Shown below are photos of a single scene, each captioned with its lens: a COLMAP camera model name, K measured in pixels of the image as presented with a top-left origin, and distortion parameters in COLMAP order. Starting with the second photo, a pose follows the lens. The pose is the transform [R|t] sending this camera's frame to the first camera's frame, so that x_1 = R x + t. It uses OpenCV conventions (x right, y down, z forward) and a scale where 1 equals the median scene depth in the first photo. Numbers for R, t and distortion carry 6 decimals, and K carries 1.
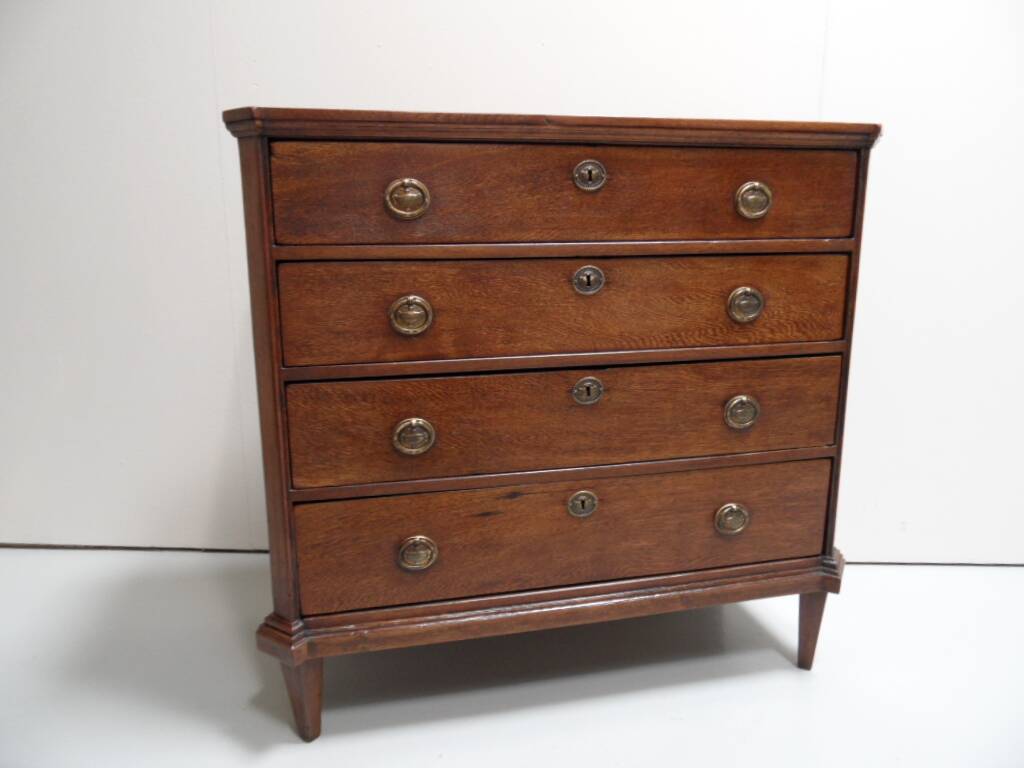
lens RADIAL K [[742.6, 0, 505.5], [0, 742.6, 384.2], [0, 0, 1]] dist [-0.032062, 0.017112]
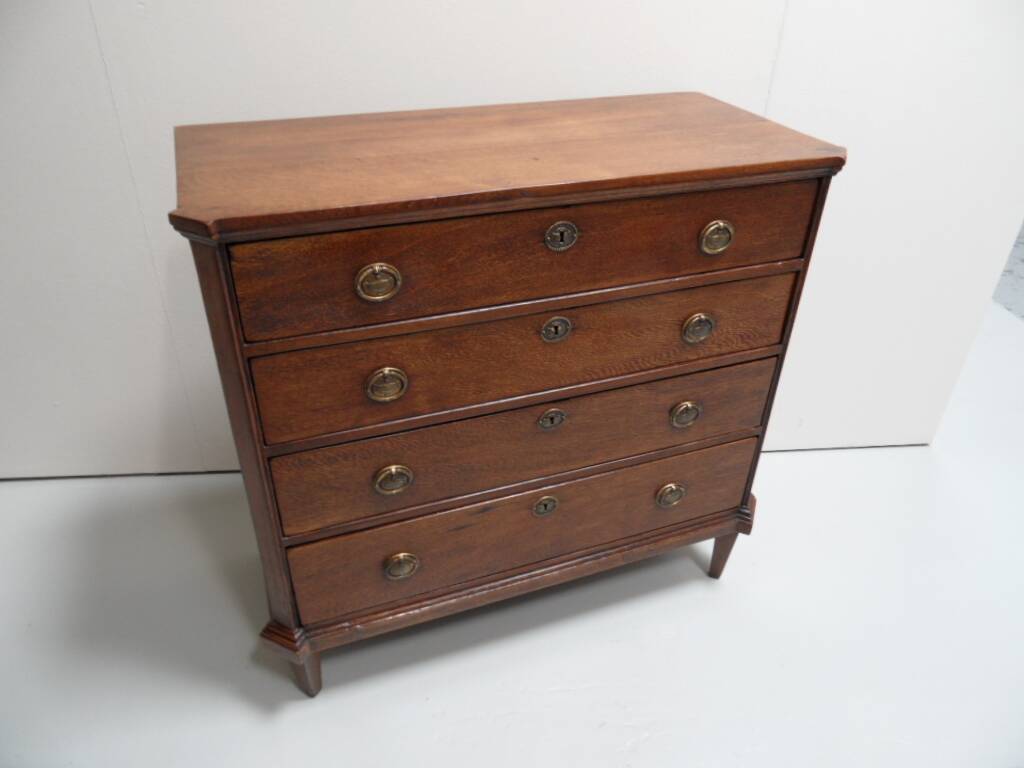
lens RADIAL K [[742.6, 0, 504.7], [0, 742.6, 382.4], [0, 0, 1]] dist [-0.032062, 0.017112]
pose [[0.989865, -0.057287, 0.129943, -0.092564], [0.008080, 0.936260, 0.351215, -0.420175], [-0.141780, -0.346605, 0.927234, 0.036581]]
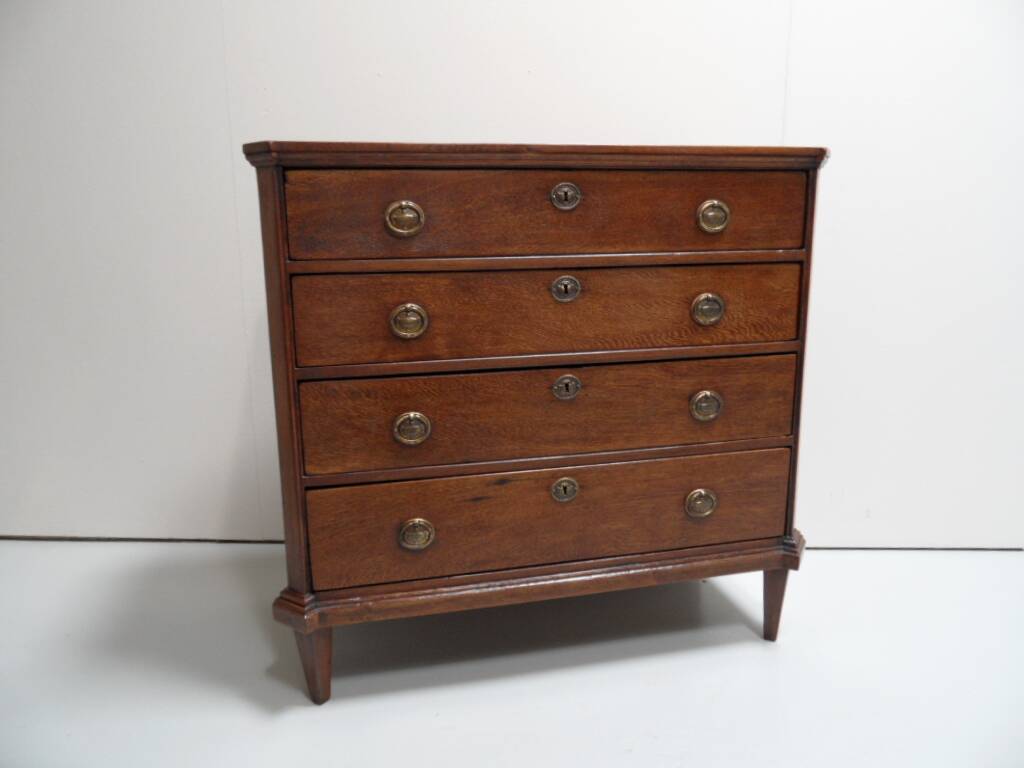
lens RADIAL K [[742.6, 0, 506.1], [0, 742.6, 384.0], [0, 0, 1]] dist [-0.032062, 0.017112]
pose [[0.999971, -0.007409, -0.001508, 0.020960], [0.007397, 0.999944, -0.007619, 0.012026], [0.001564, 0.007607, 0.999970, -0.123118]]
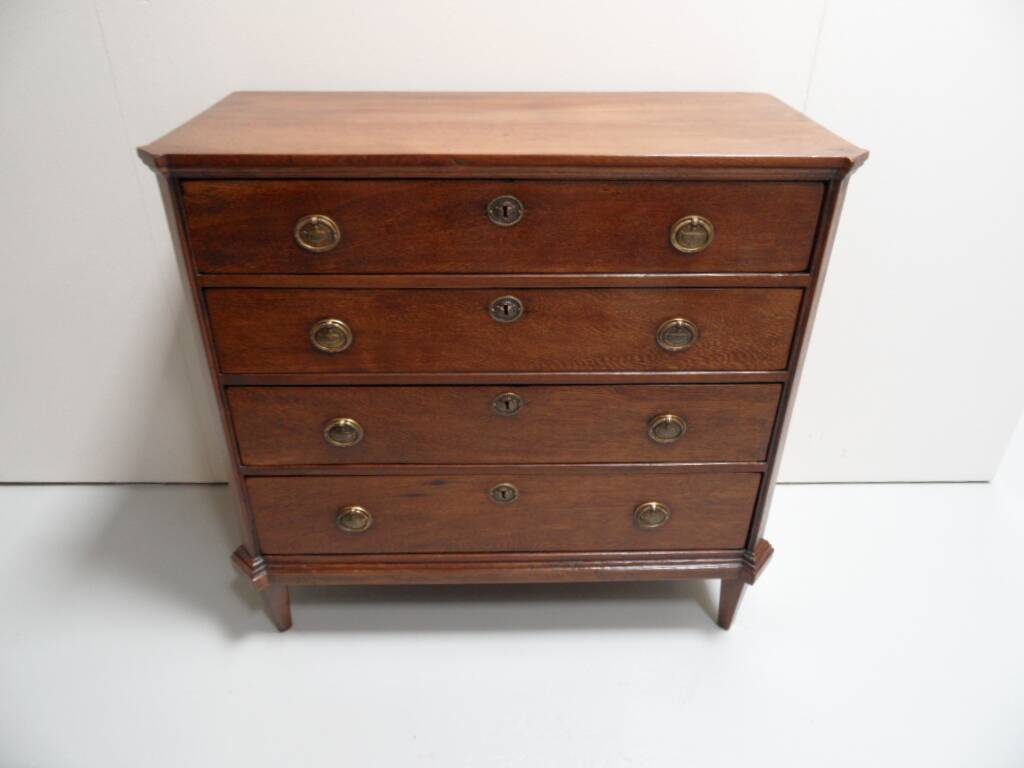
lens RADIAL K [[742.6, 0, 509.5], [0, 742.6, 383.4], [0, 0, 1]] dist [-0.032062, 0.017112]
pose [[0.980050, 0.112804, -0.163635, 0.283943], [-0.053787, 0.943138, 0.328021, -0.364635], [0.191333, -0.312676, 0.930390, 0.036883]]
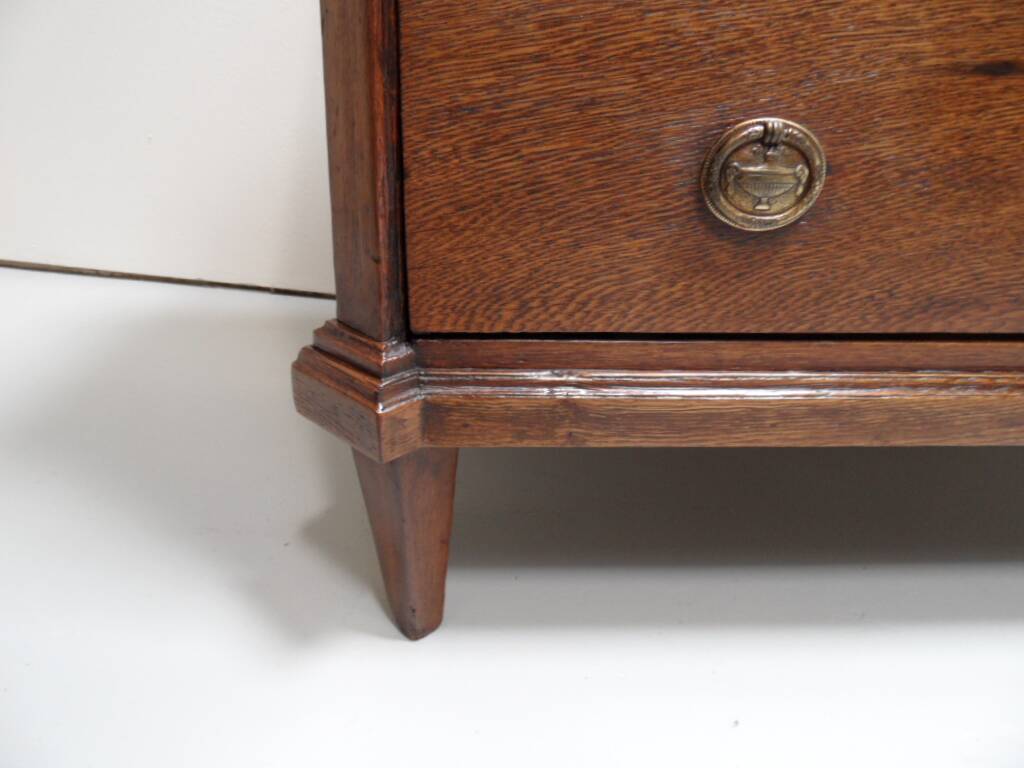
lens RADIAL K [[742.6, 0, 514.1], [0, 742.6, 401.7], [0, 0, 1]] dist [-0.032062, 0.017112]
pose [[0.984820, 0.108072, -0.135828, -0.172111], [-0.074838, 0.970425, 0.229511, 0.258604], [0.156614, -0.215862, 0.963782, 0.648417]]
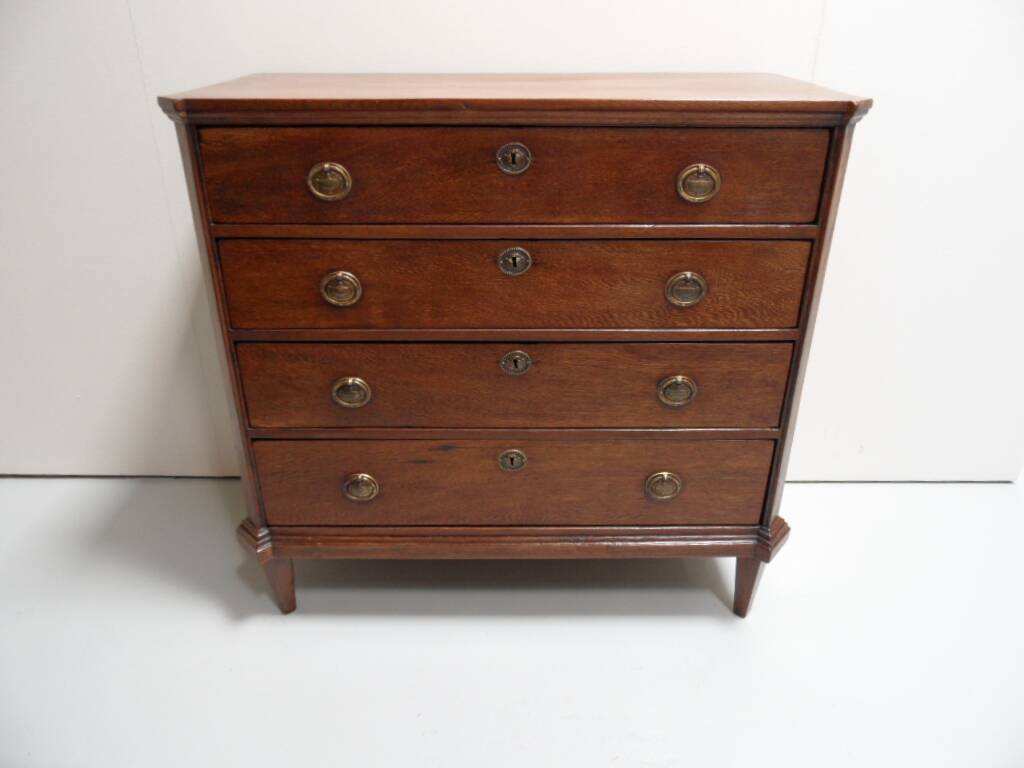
lens RADIAL K [[742.6, 0, 511.3], [0, 742.6, 382.9], [0, 0, 1]] dist [-0.032062, 0.017112]
pose [[0.975884, 0.104385, -0.191712, 0.309548], [-0.053035, 0.965317, 0.255636, -0.231820], [0.211748, -0.239303, 0.947574, 0.004909]]
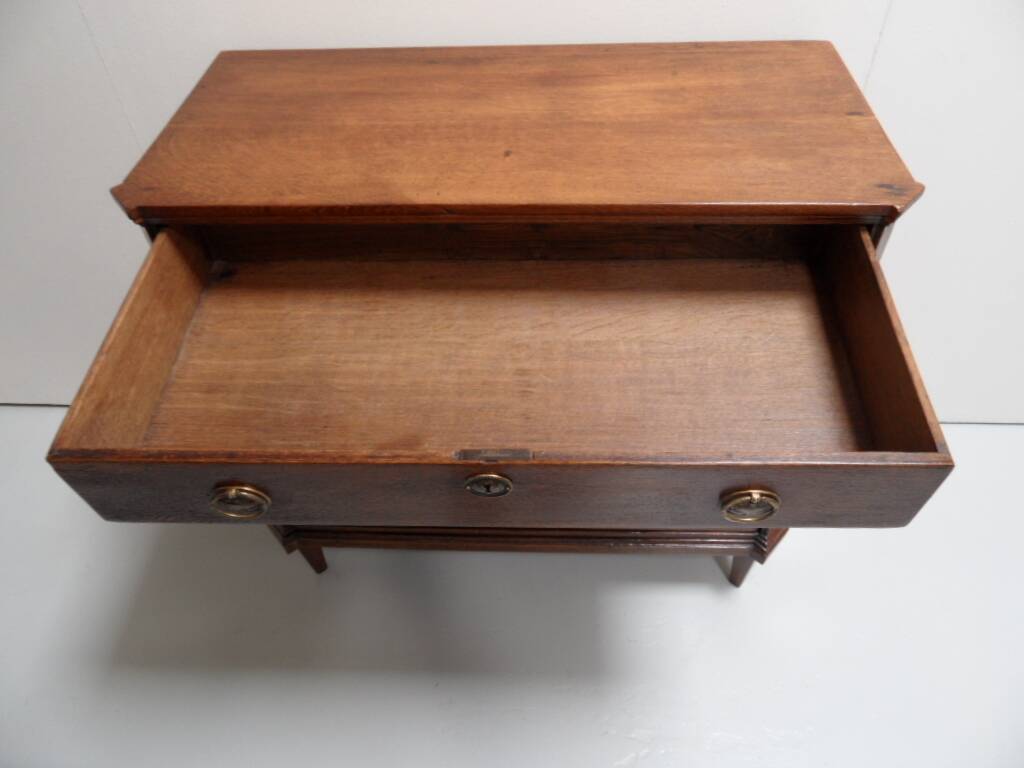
lens RADIAL K [[742.6, 0, 509.6], [0, 742.6, 380.0], [0, 0, 1]] dist [-0.032062, 0.017112]
pose [[0.963950, 0.168786, -0.205697, 0.307682], [-0.024067, 0.825194, 0.564336, -0.617605], [0.264992, -0.539042, 0.799508, 0.203810]]
